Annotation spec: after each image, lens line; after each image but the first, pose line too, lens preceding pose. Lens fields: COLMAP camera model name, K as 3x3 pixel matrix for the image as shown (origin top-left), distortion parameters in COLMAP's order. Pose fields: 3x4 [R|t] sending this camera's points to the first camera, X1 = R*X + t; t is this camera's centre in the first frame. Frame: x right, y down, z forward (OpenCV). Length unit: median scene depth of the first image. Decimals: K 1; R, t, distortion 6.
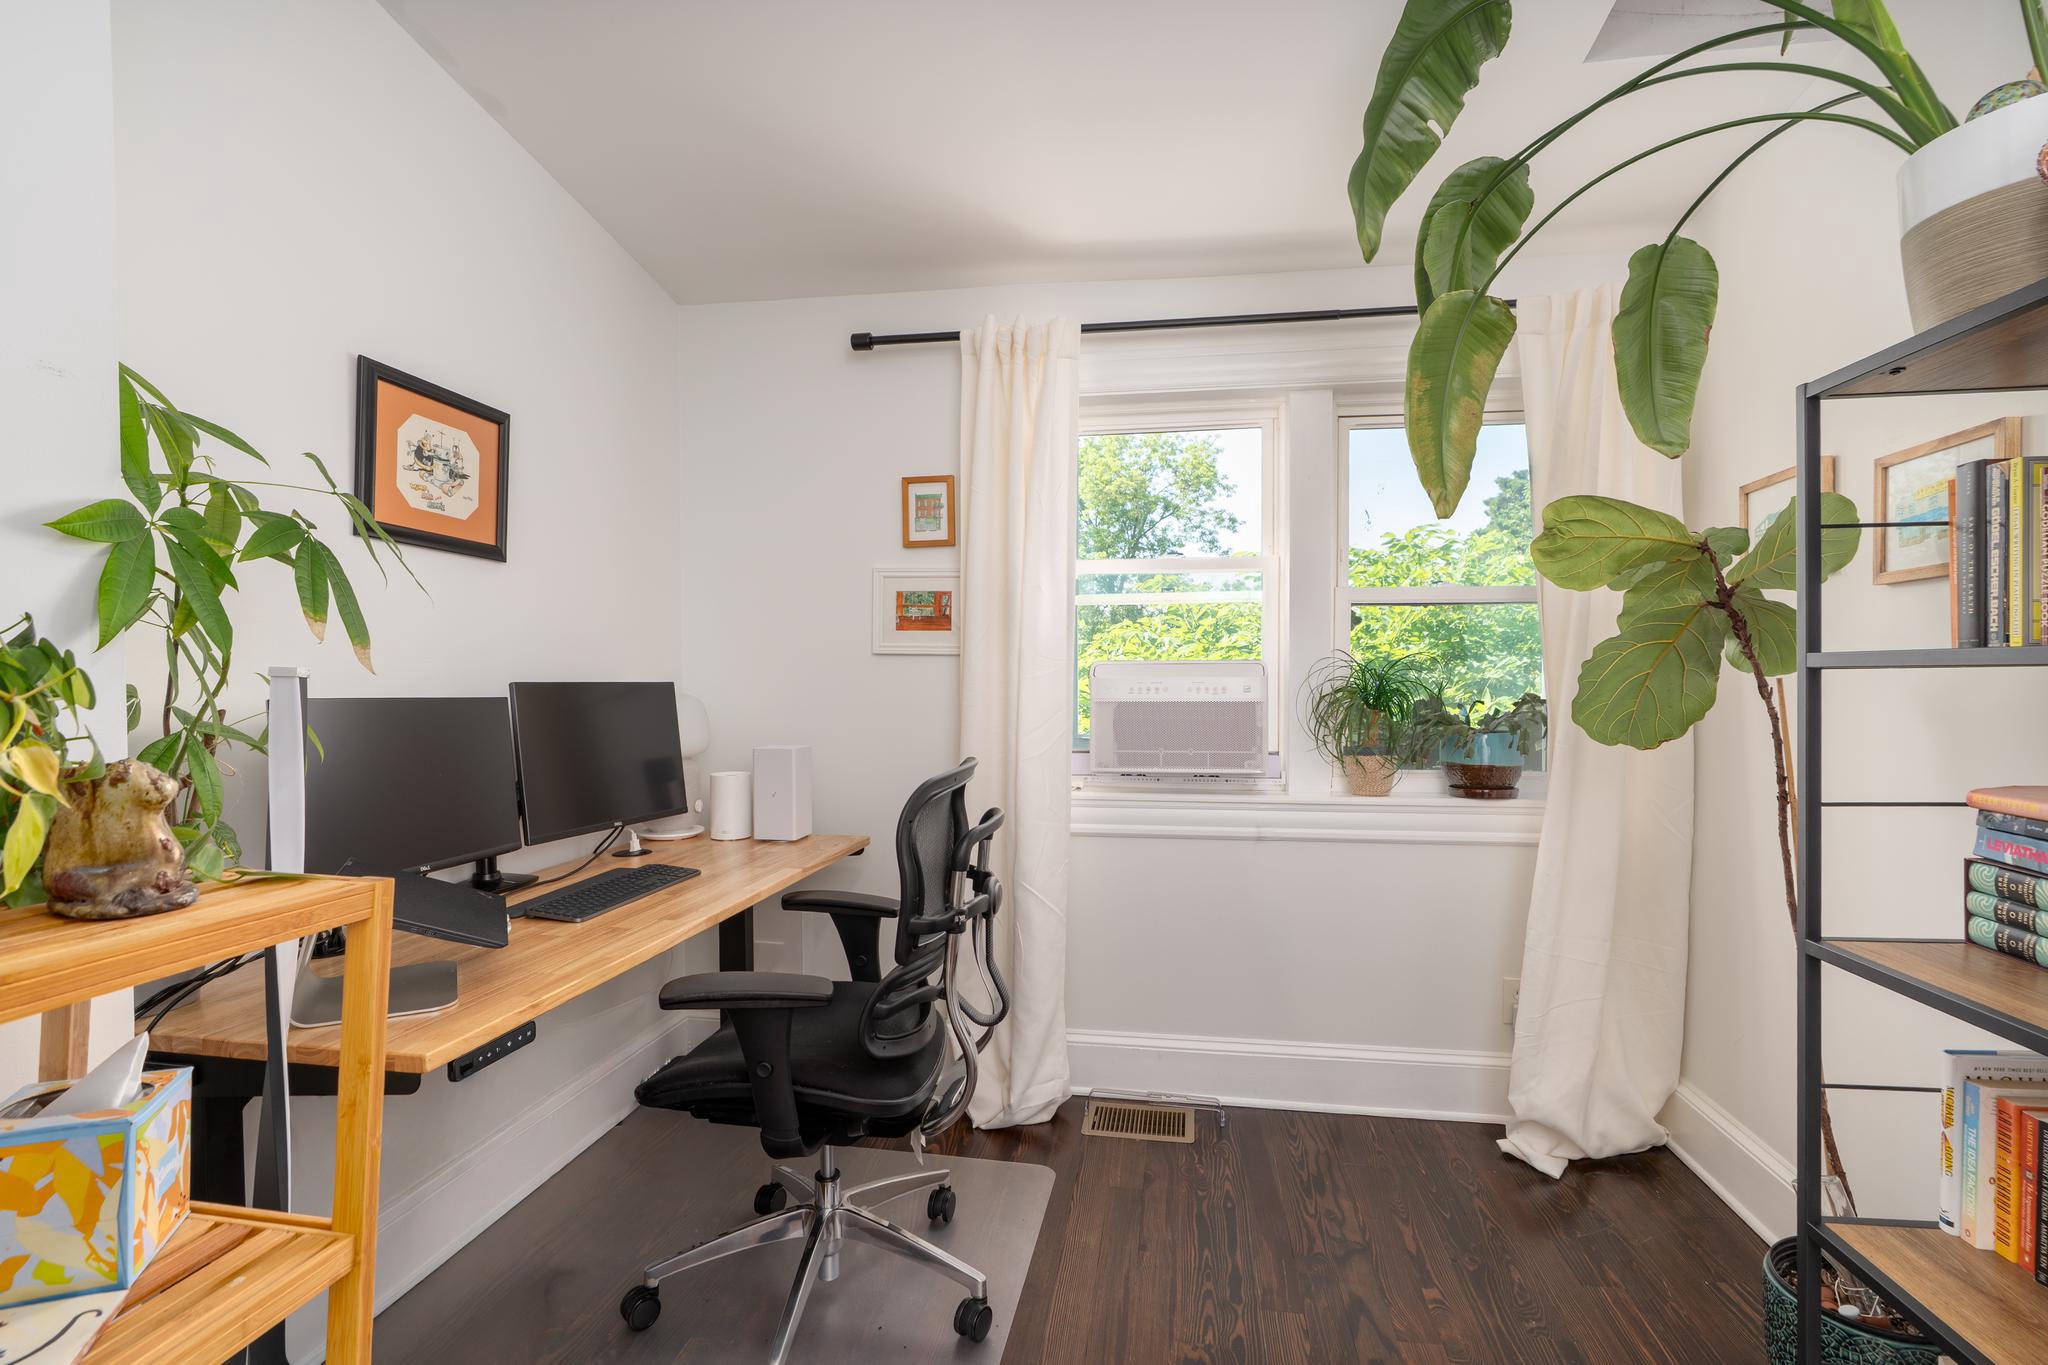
lens RADIAL K [[976.9, 0, 1021.6], [0, 976.9, 693.6], [0, 0, 1]] dist [-0.003341, -0.000343]
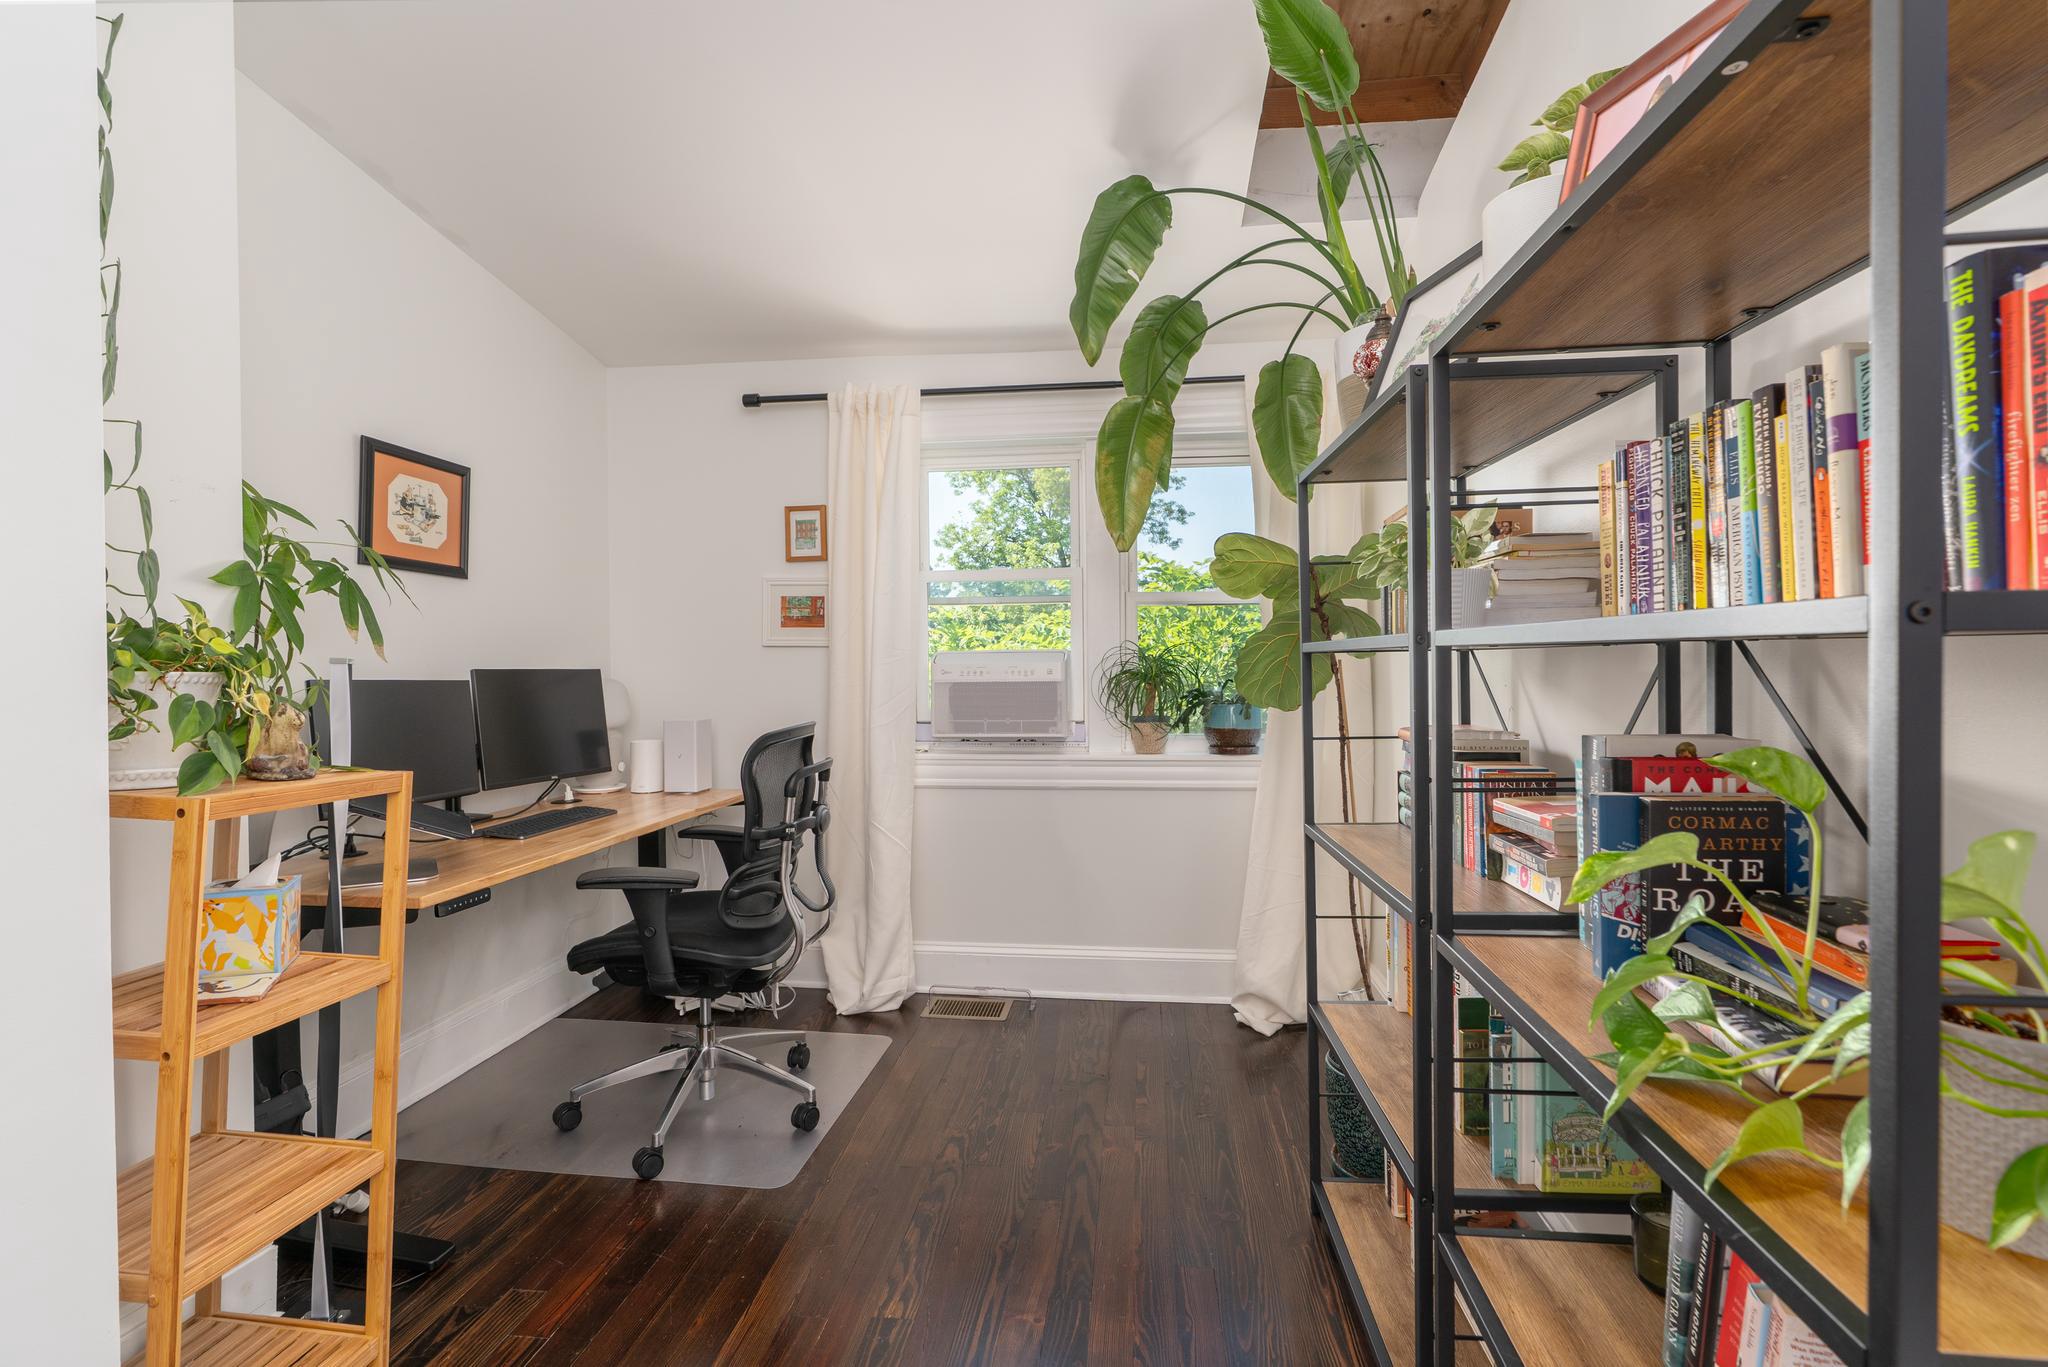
lens RADIAL K [[980.2, 0, 1018.6], [0, 980.2, 671.2], [0, 0, 1]] dist [-0.003516, 0.000142]
pose [[0.999423, -0.006846, 0.033254, 0.196685], [0.007245, 0.999903, -0.011889, 0.013305], [-0.033169, 0.012123, 0.999376, -0.397085]]
